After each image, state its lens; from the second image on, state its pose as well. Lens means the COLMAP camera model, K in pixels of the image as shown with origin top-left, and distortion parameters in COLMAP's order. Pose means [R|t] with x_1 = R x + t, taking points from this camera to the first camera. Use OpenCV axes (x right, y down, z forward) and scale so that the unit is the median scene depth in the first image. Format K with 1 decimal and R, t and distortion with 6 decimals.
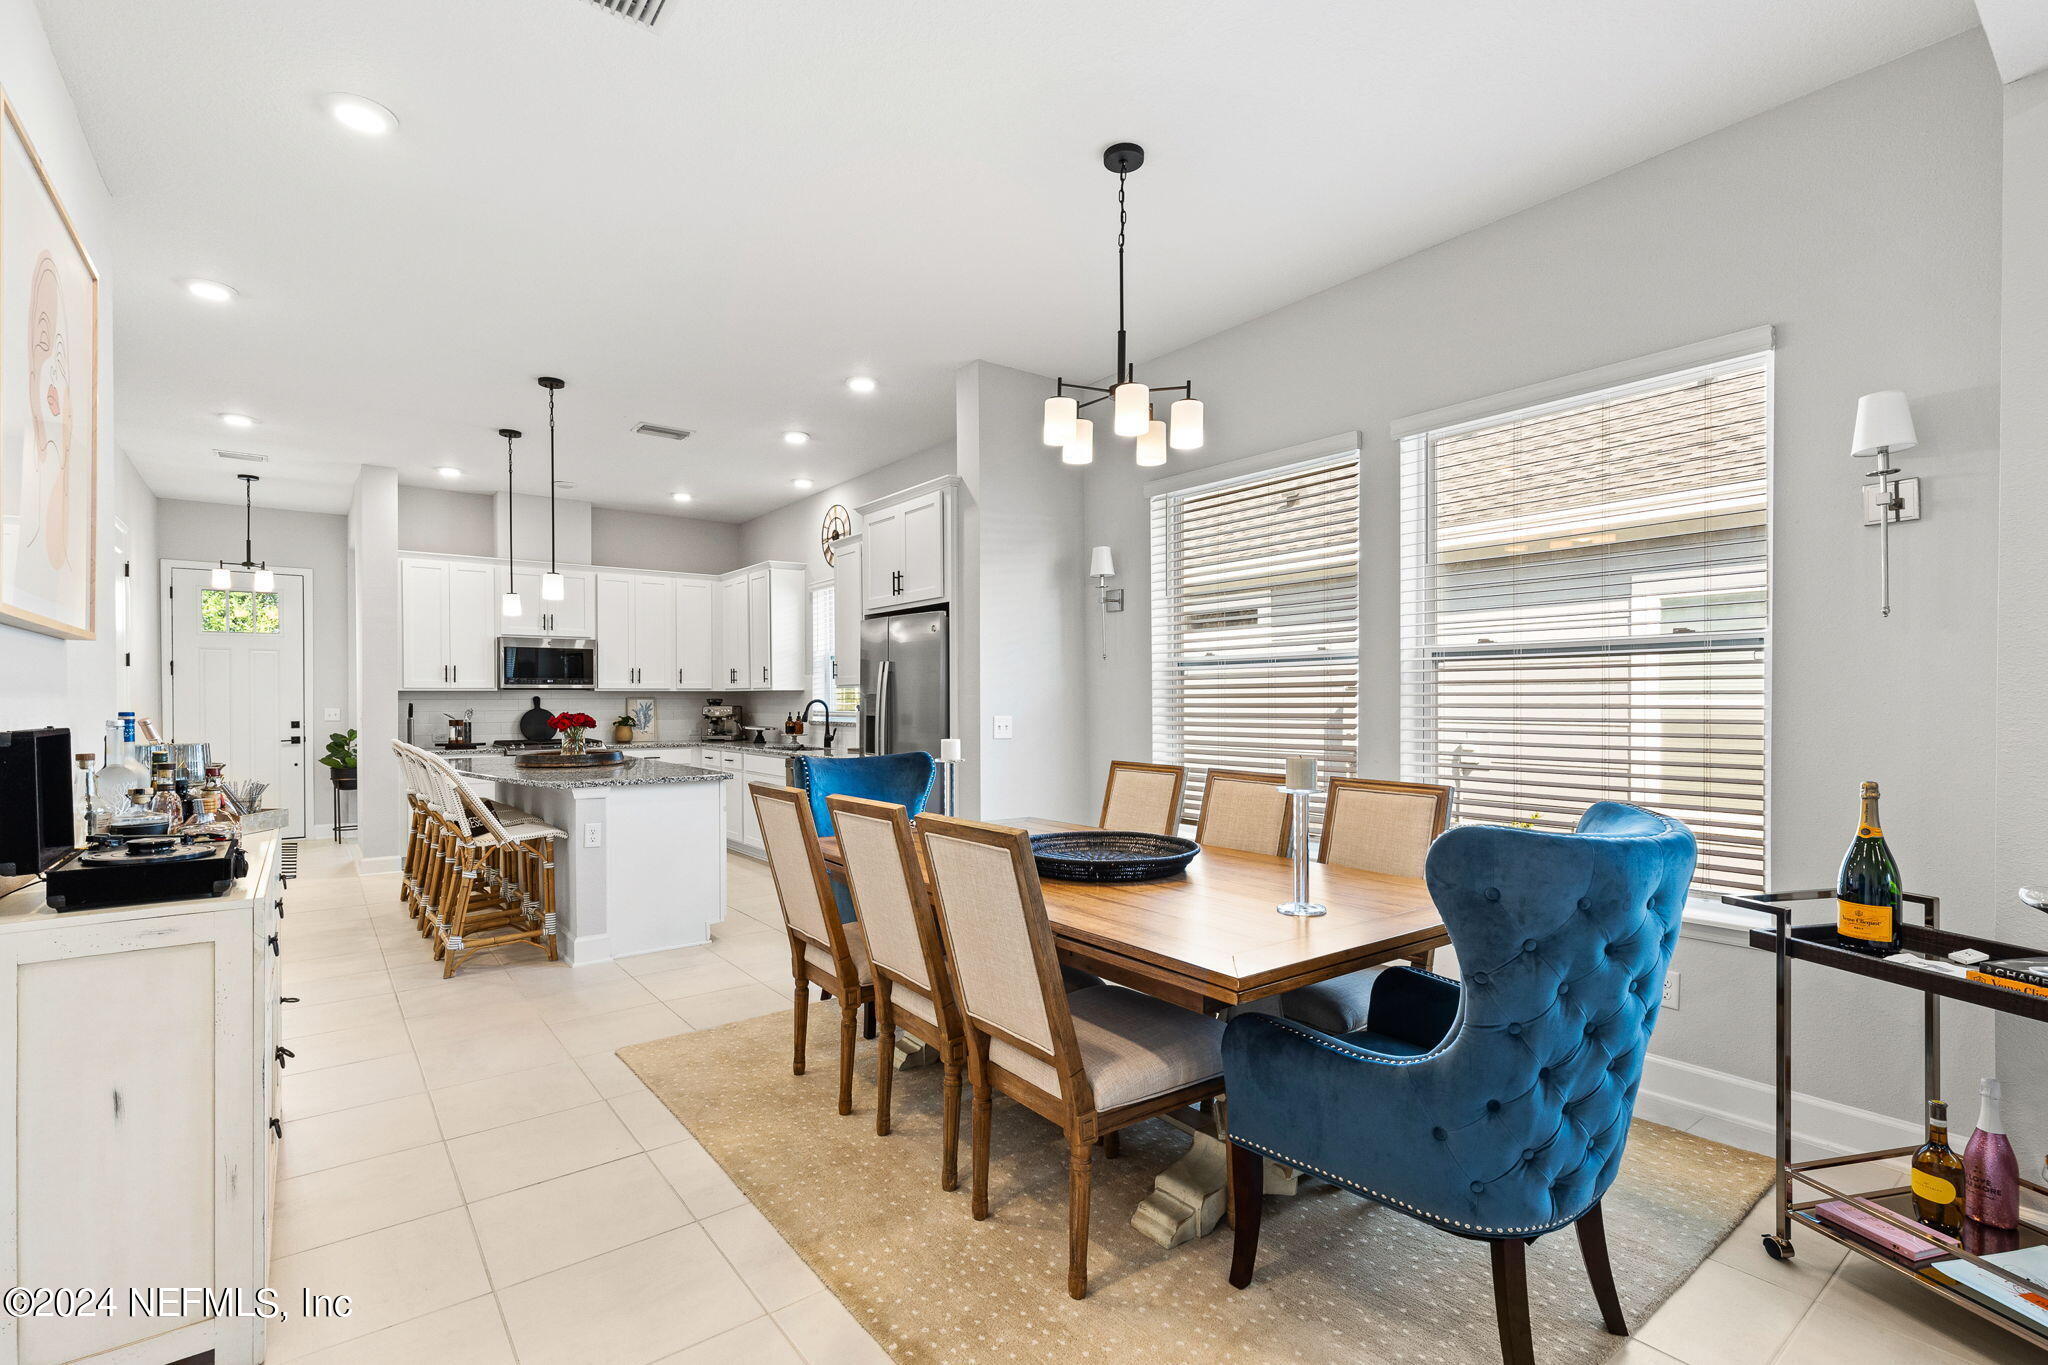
lens RADIAL K [[931.7, 0, 997.5], [0, 931.7, 704.3], [0, 0, 1]] dist [0.004723, -0.001632]
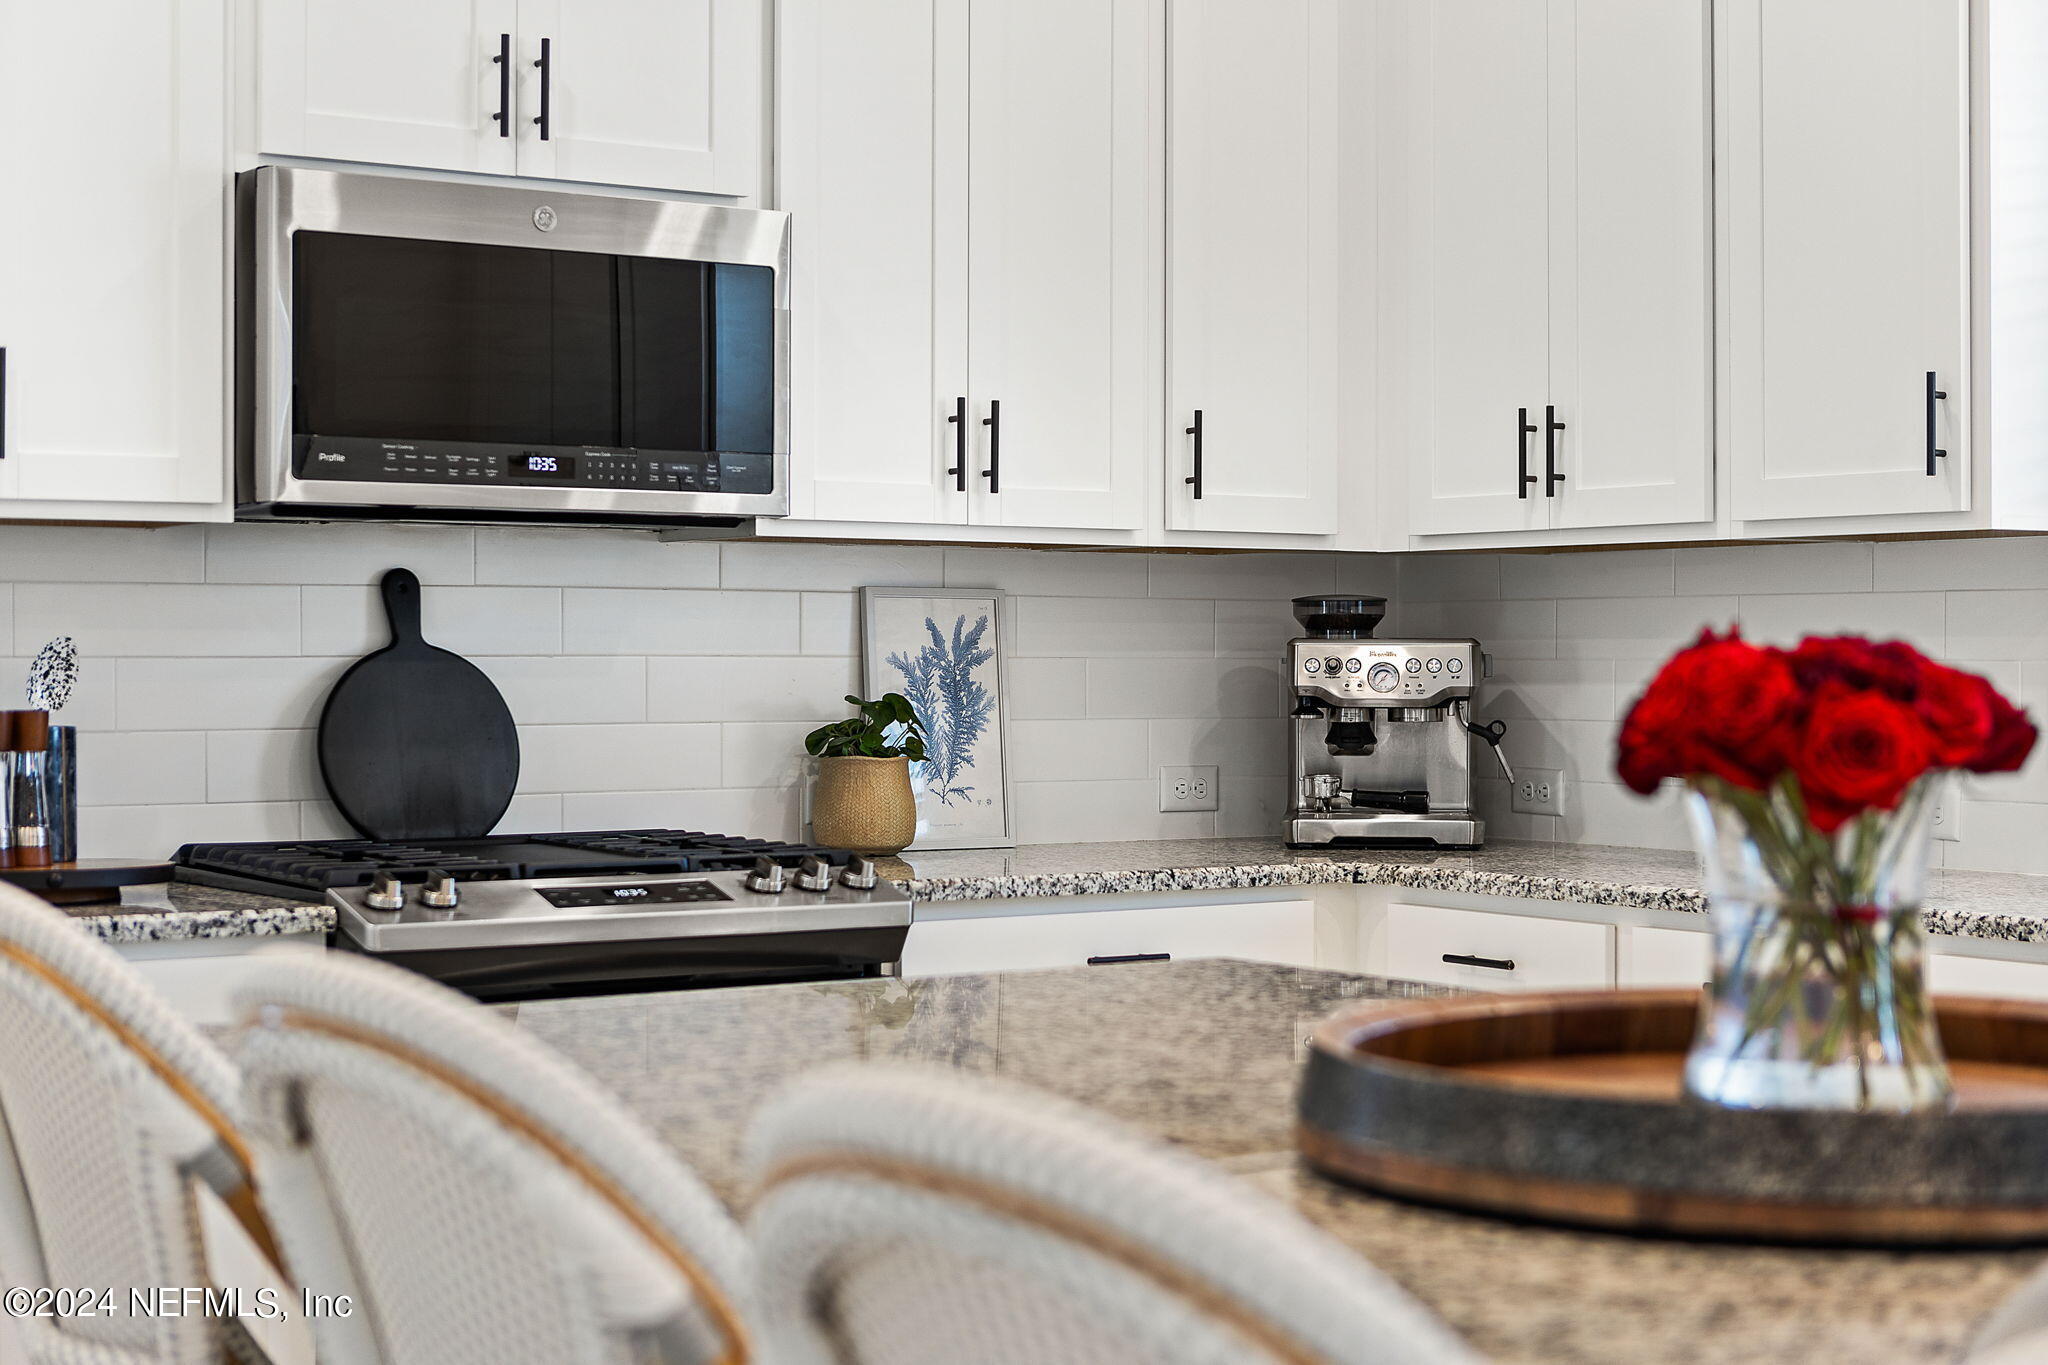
lens RADIAL K [[3181.4, 0, 1032.5], [0, 3181.4, 693.3], [0, 0, 1]] dist [-0.012430, 0.000000]
pose [[0.999303, 0.005424, -0.036922, -0.377584], [-0.005223, 0.999971, 0.005544, 0.009518], [0.036951, -0.005347, 0.999303, 0.473456]]
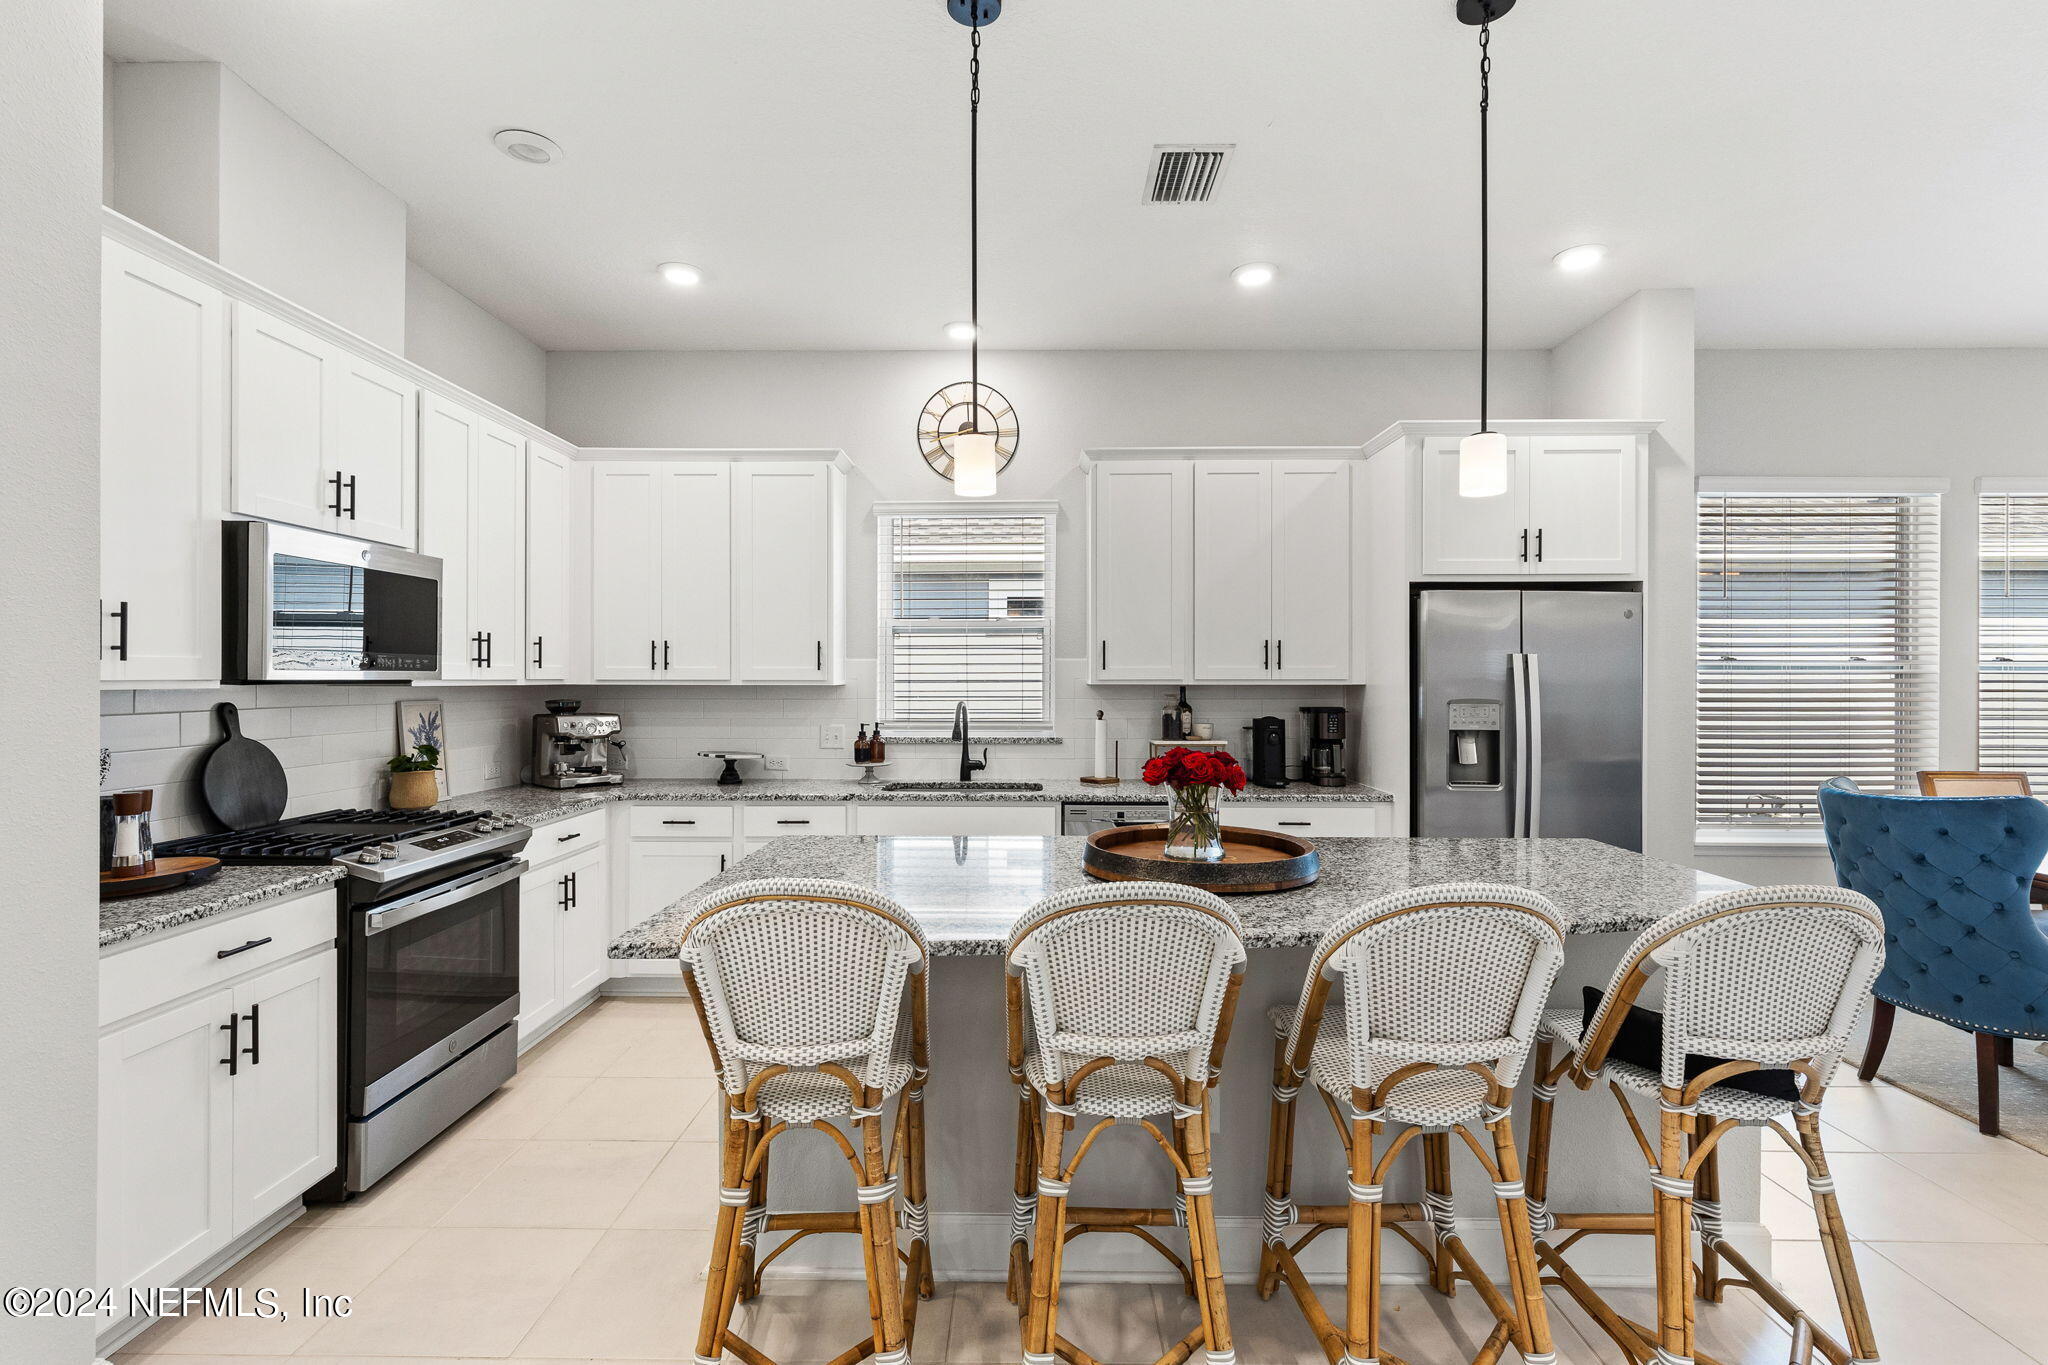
lens RADIAL K [[931.7, 0, 1013.8], [0, 931.7, 685.5], [0, 0, 1]] dist [0.004723, -0.001632]
pose [[0.611653, -0.001187, 0.791125, -0.608854], [0.002067, 0.999998, -0.000097, -0.014763], [-0.791124, 0.001695, 0.611654, 0.578081]]
